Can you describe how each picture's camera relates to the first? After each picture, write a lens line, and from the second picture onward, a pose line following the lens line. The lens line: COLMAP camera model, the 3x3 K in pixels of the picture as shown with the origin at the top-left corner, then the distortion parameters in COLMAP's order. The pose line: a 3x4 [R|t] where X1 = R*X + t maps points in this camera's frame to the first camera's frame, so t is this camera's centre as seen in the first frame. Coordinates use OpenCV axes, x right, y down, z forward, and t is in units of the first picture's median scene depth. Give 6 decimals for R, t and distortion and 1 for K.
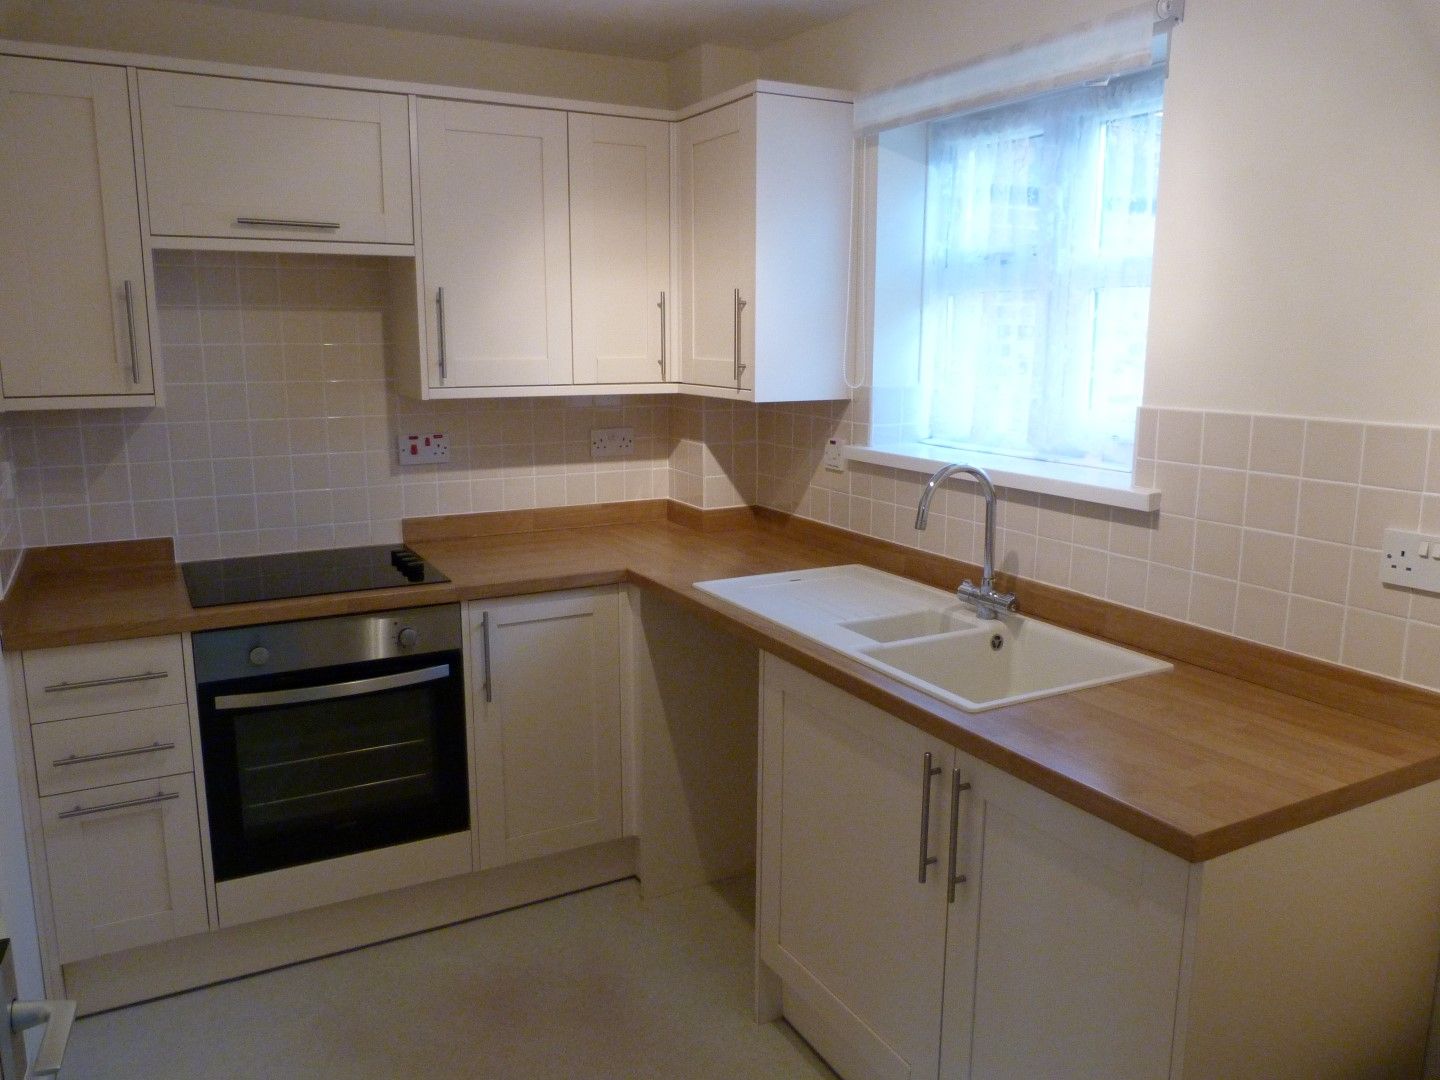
lens RADIAL K [[1080.3, 0, 723.2], [0, 1080.3, 540.0], [0, 0, 1]] dist [0.001162, 0.000884]
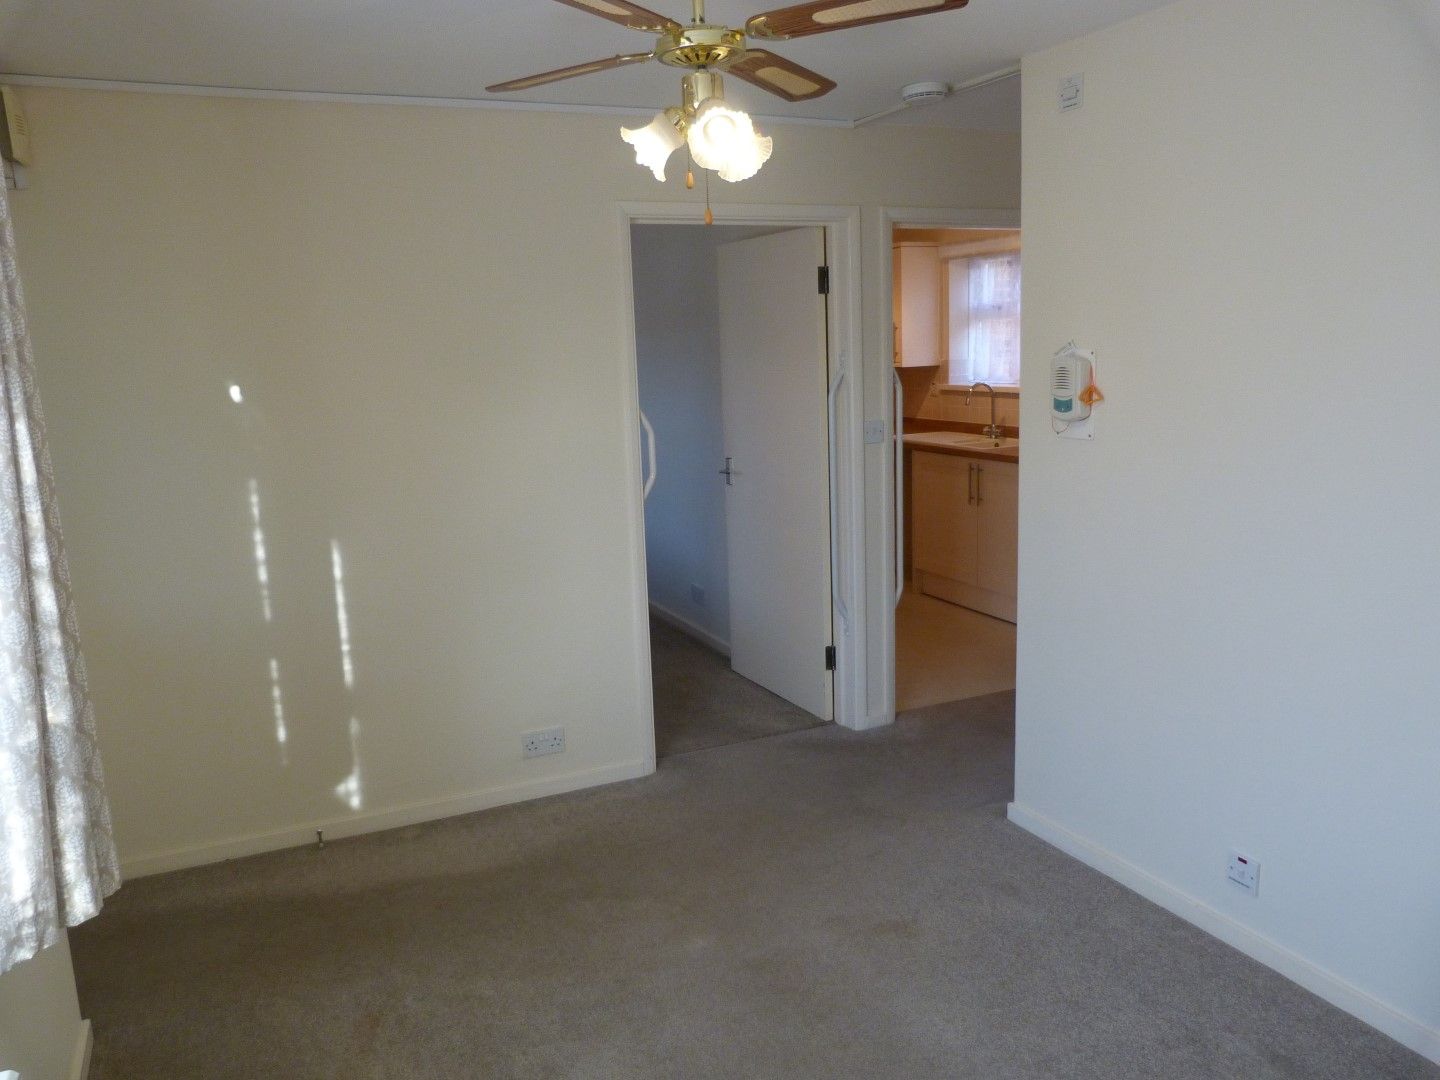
lens RADIAL K [[1080.3, 0, 716.2], [0, 1080.3, 540.9], [0, 0, 1]] dist [0.001162, 0.000884]
pose [[0.996616, -0.030687, -0.076256, -0.229194], [0.031319, 0.999484, 0.007115, 0.251460], [0.075998, -0.009479, 0.997063, -1.586735]]
